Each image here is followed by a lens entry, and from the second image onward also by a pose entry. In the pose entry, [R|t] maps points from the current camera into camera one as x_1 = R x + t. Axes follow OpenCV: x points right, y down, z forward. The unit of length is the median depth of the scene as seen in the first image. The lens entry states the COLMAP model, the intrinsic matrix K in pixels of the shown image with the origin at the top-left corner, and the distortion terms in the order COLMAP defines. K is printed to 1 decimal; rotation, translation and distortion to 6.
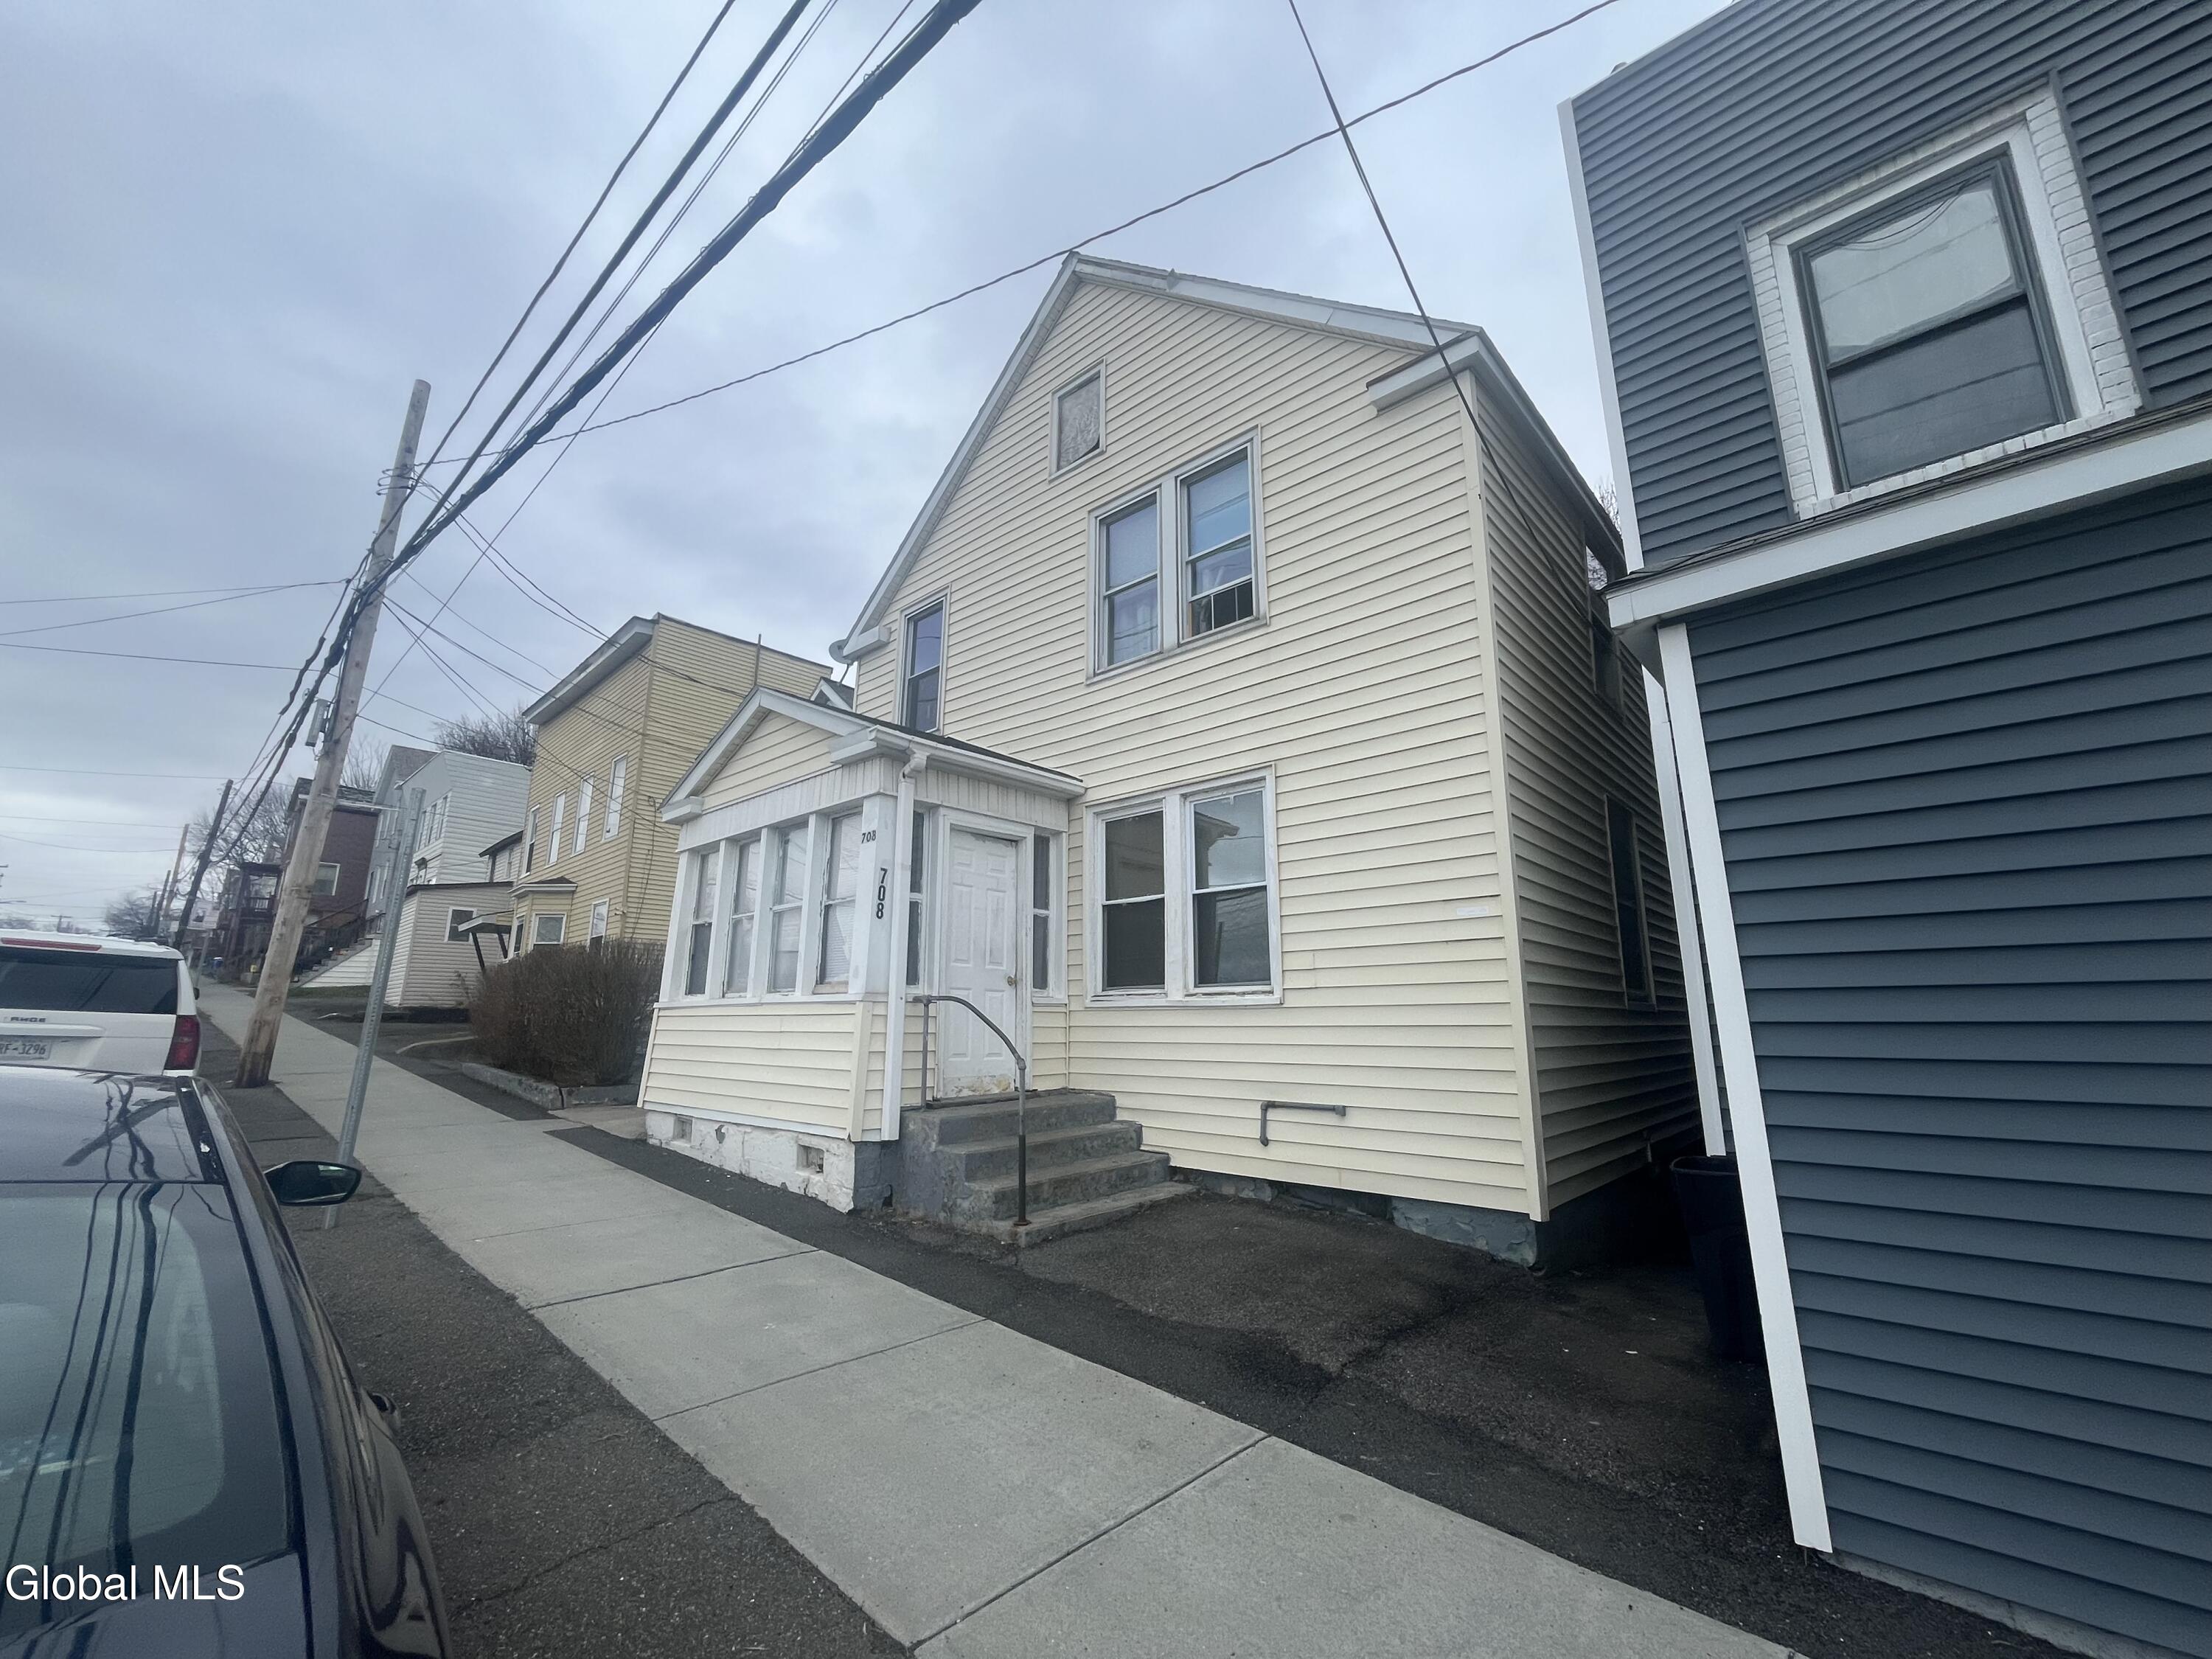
lens RADIAL K [[900.5, 0, 1110.3], [0, 900.5, 834.8], [0, 0, 1]] dist [-0.003309, -0.000098]
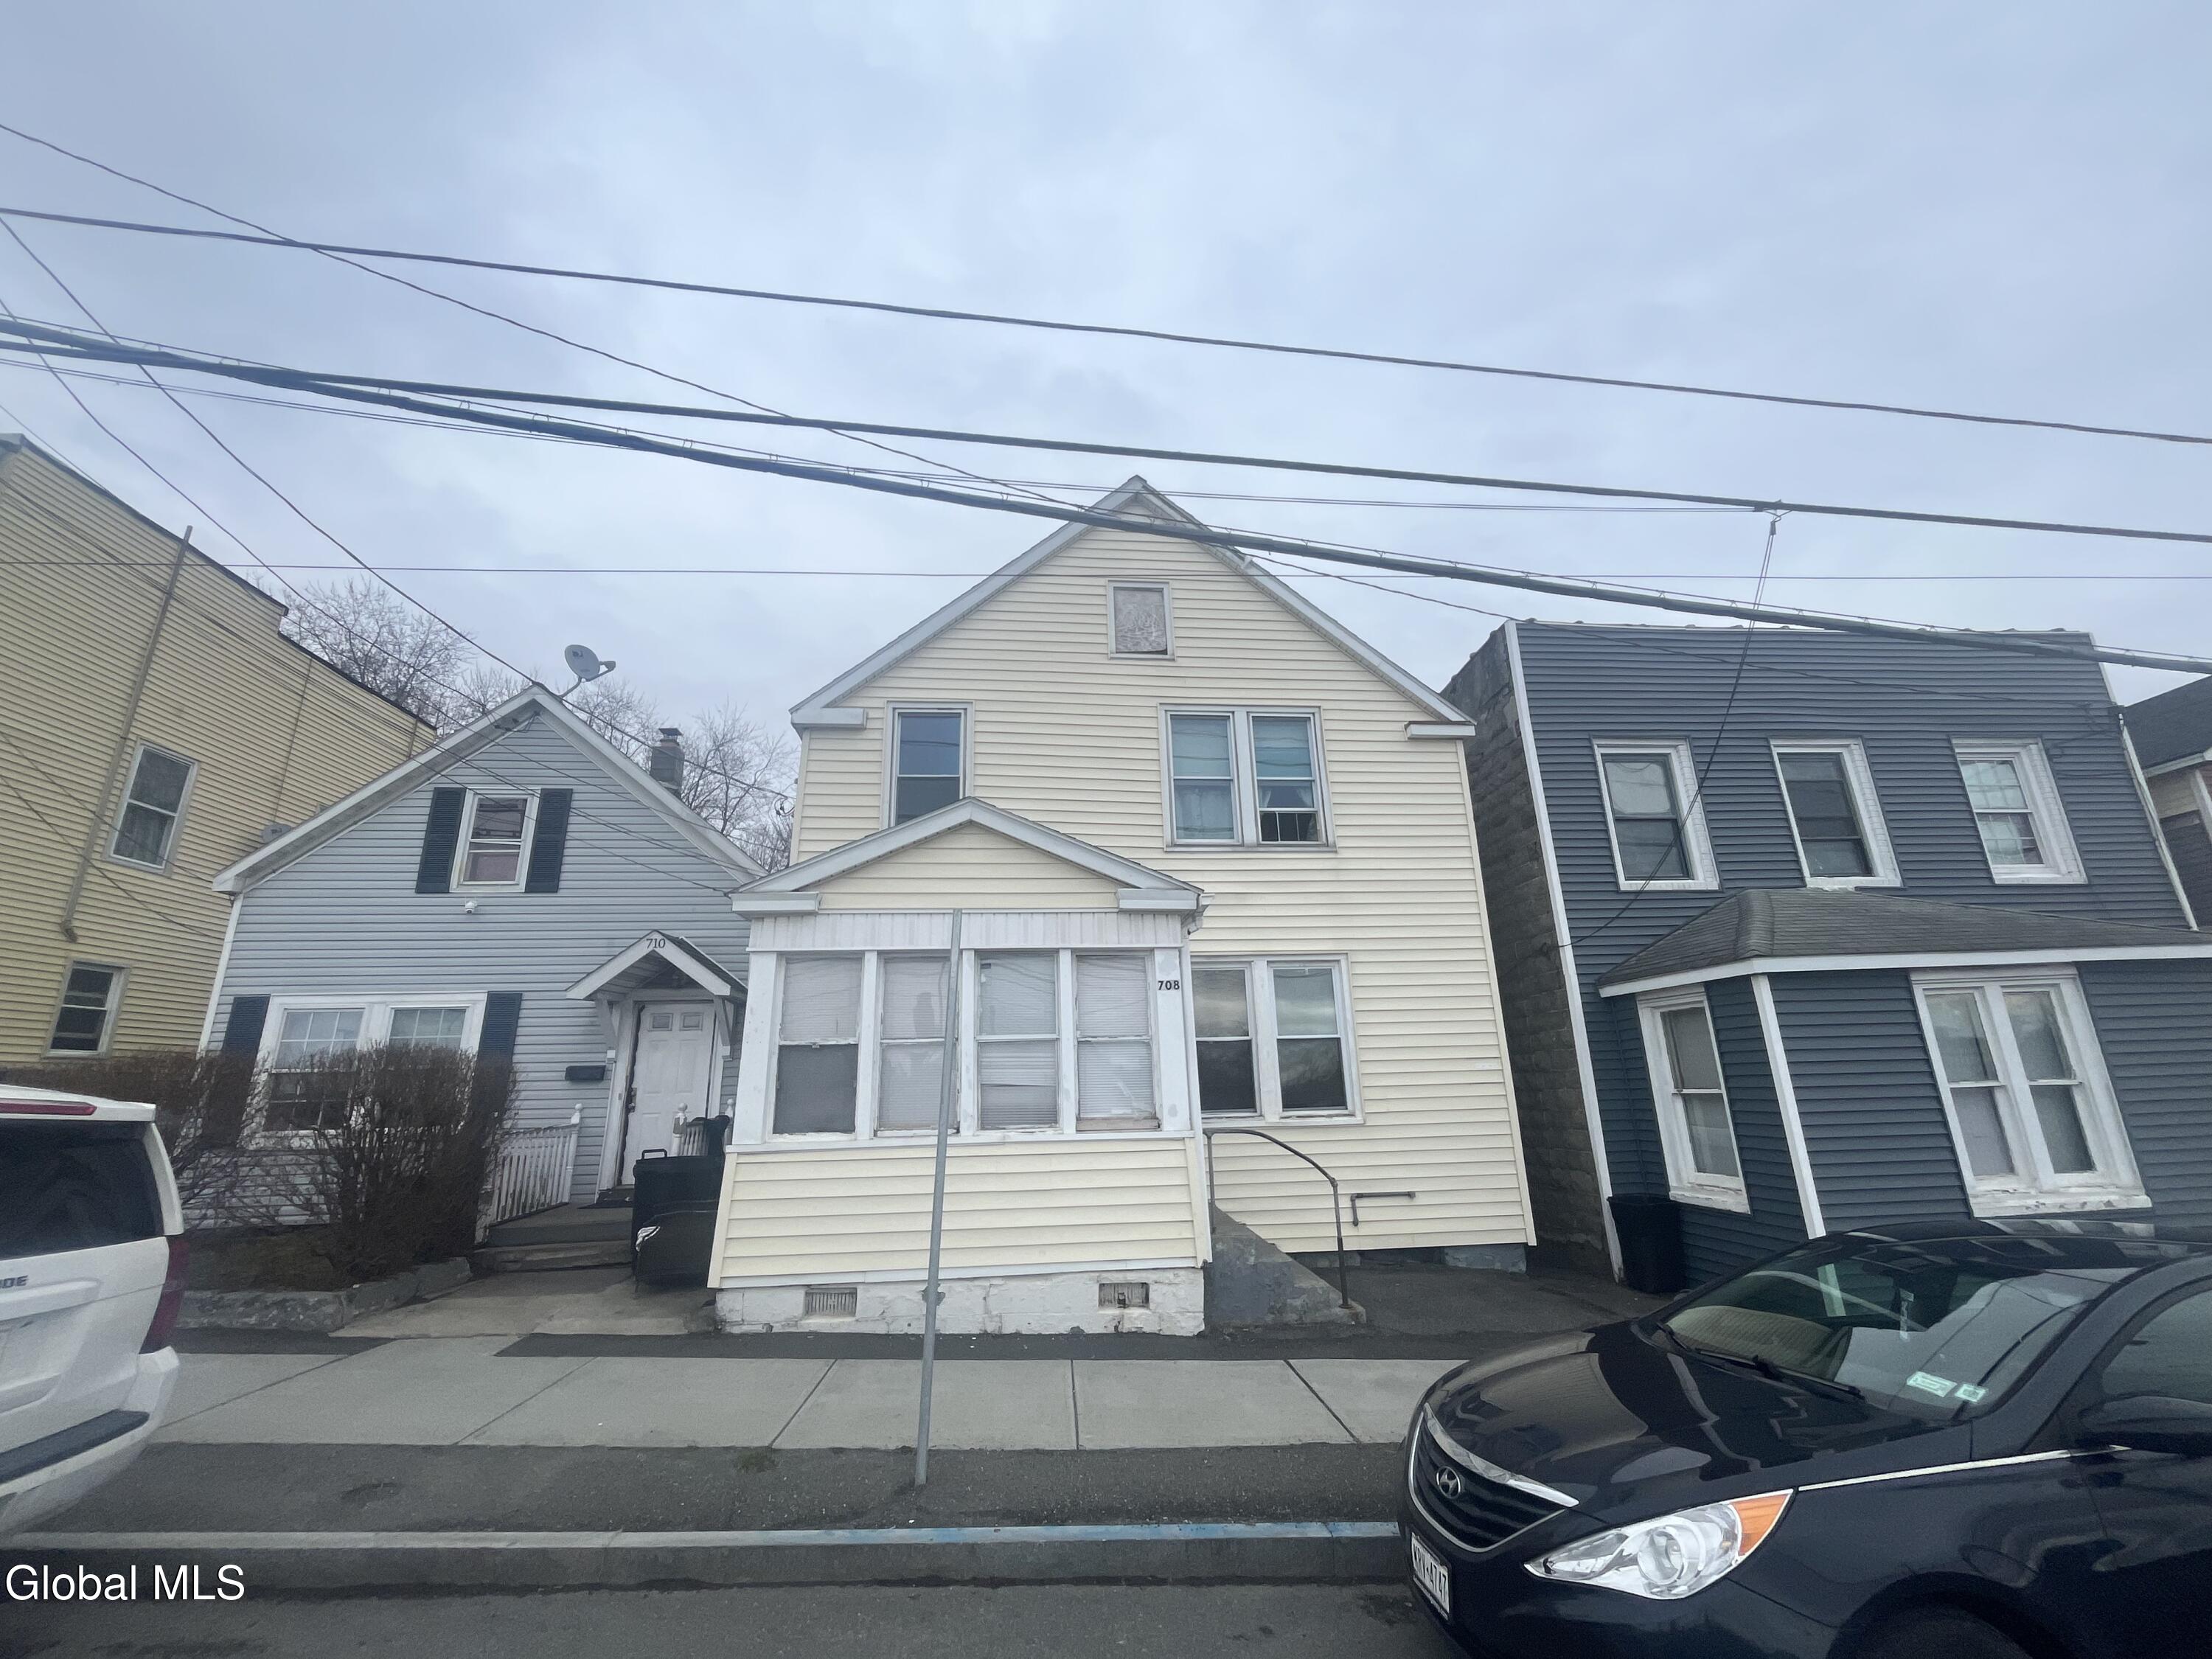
lens RADIAL K [[900.5, 0, 1096.4], [0, 900.5, 836.1], [0, 0, 1]] dist [-0.003309, -0.000098]
pose [[0.675489, 0.183837, 0.714086, -1.124809], [-0.129557, 0.982947, -0.130499, -0.021374], [-0.725899, -0.004364, 0.687787, 0.288544]]
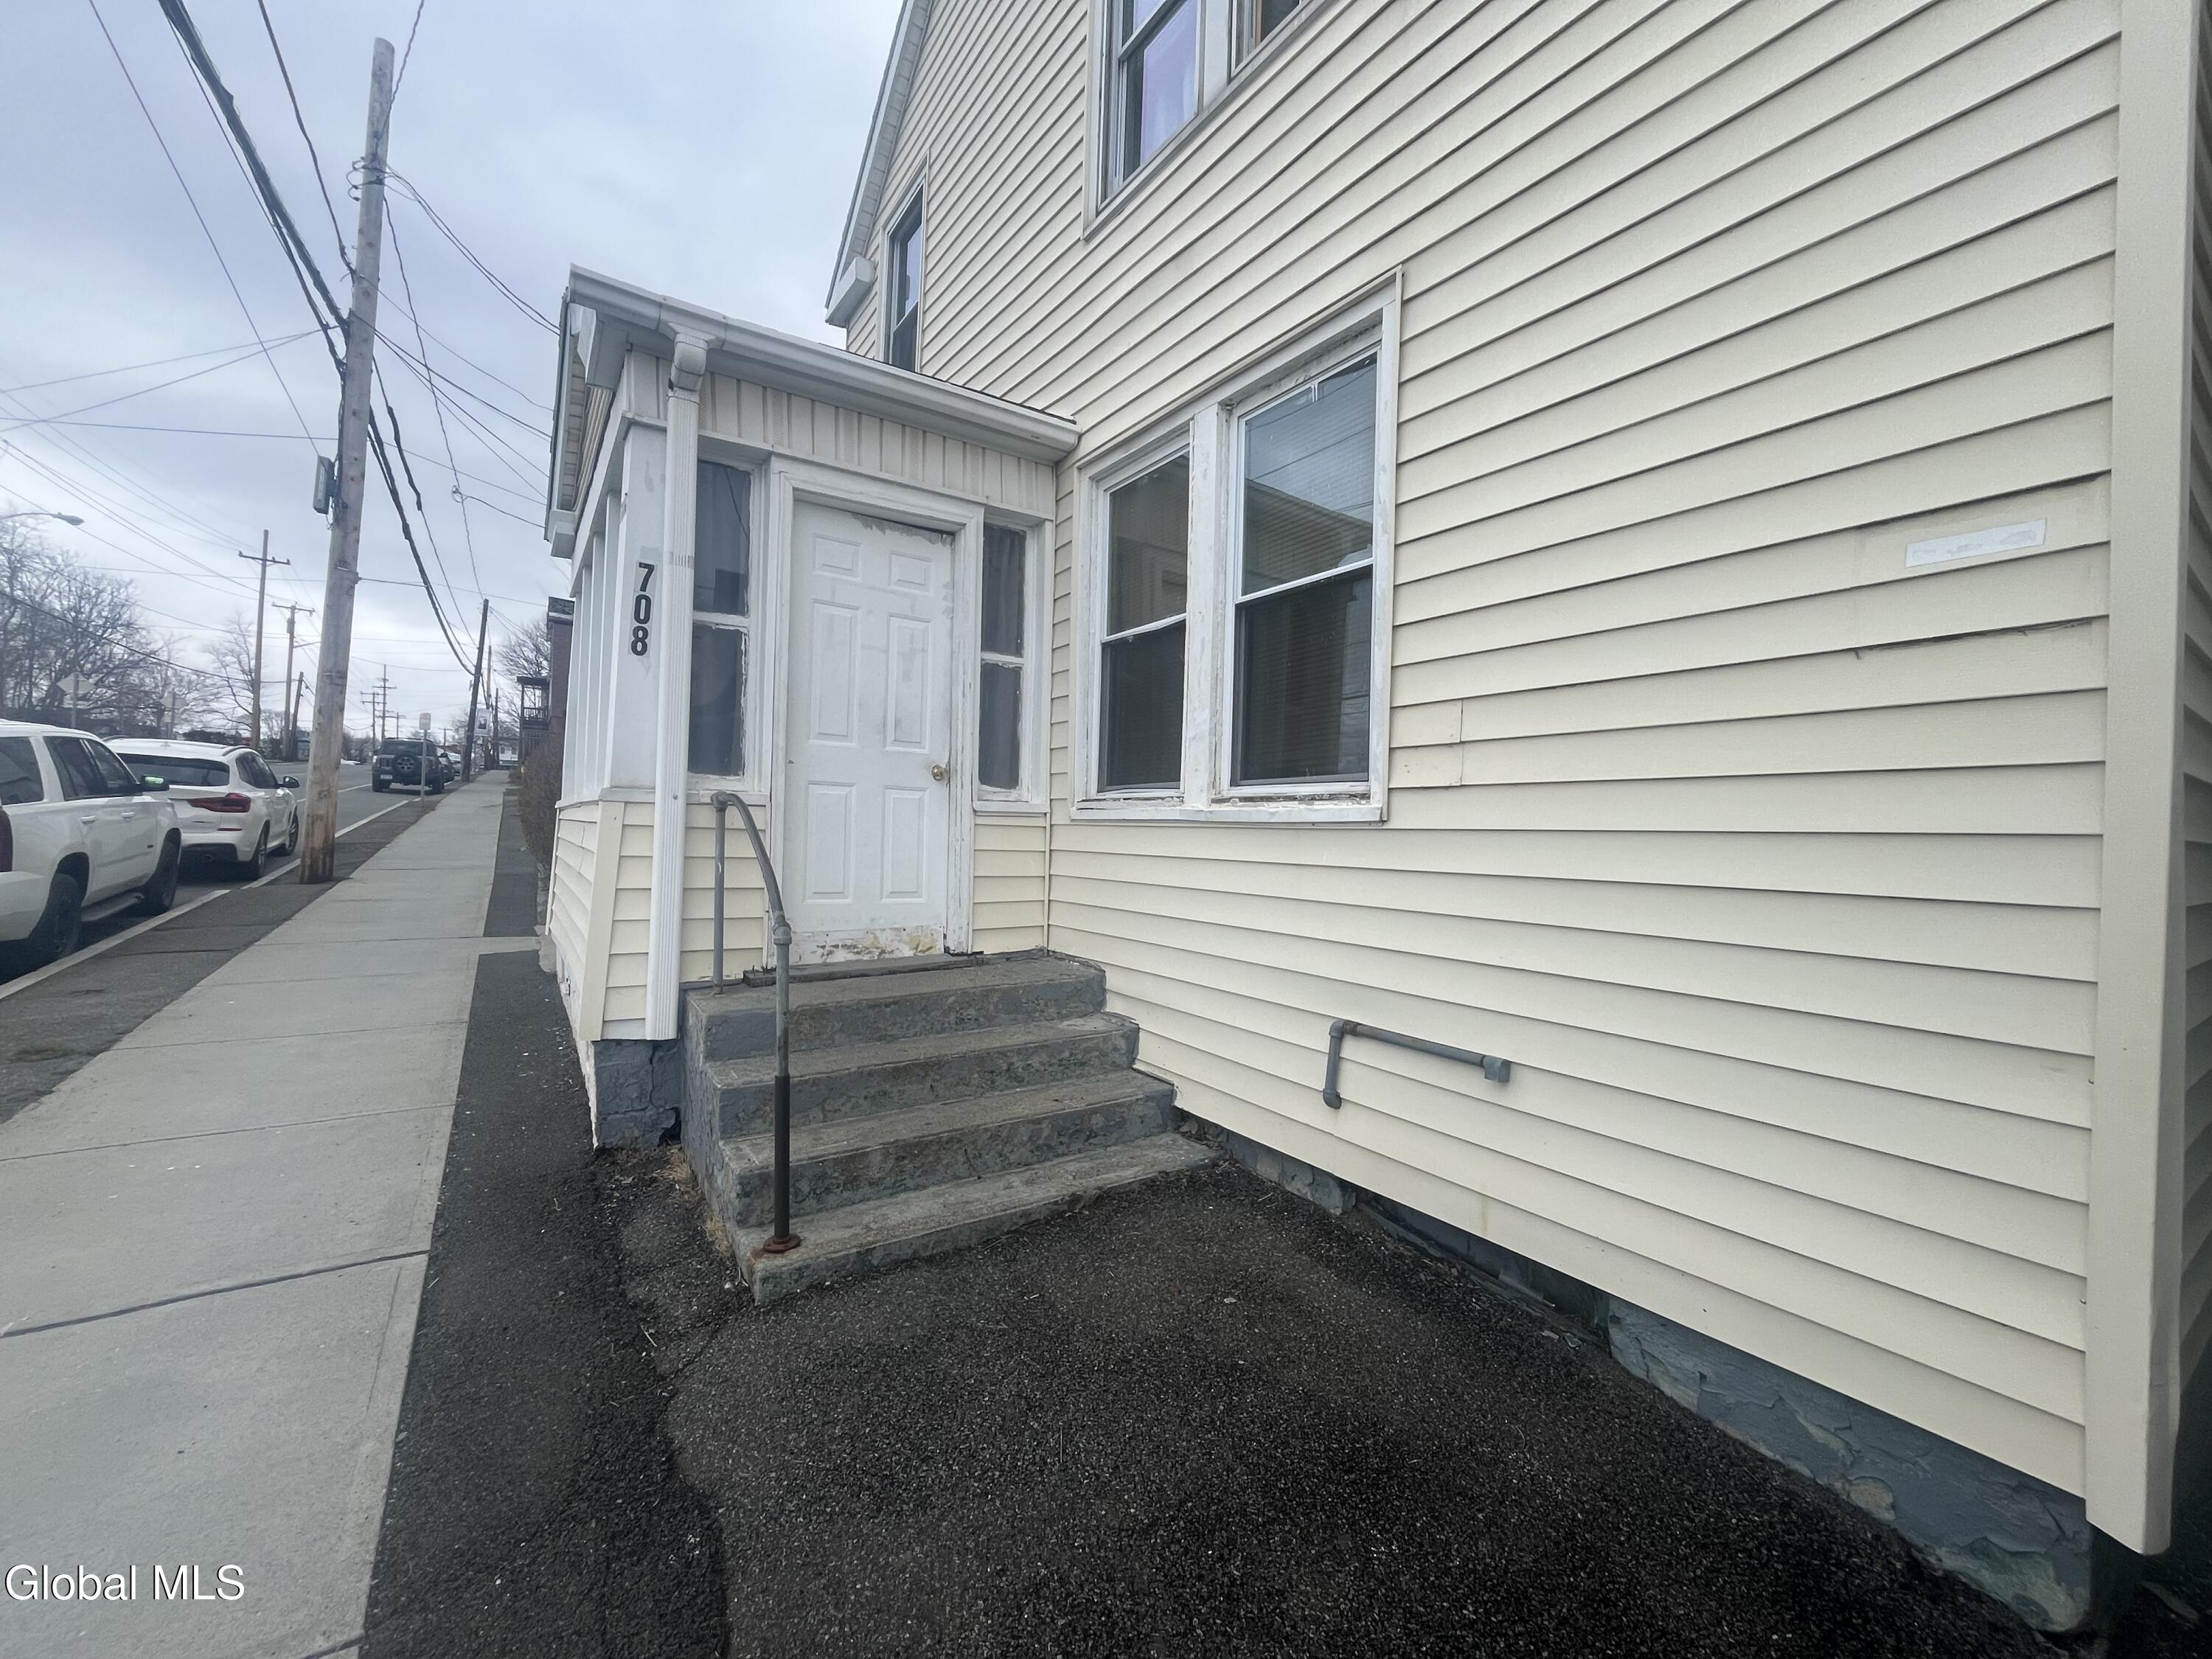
lens RADIAL K [[900.5, 0, 1107.4], [0, 900.5, 830.9], [0, 0, 1]] dist [-0.003309, -0.000098]
pose [[0.970206, 0.024295, -0.241059, 0.150907], [0.025180, 0.979460, 0.200061, 0.089968], [0.240969, -0.200171, 0.949666, 0.489647]]
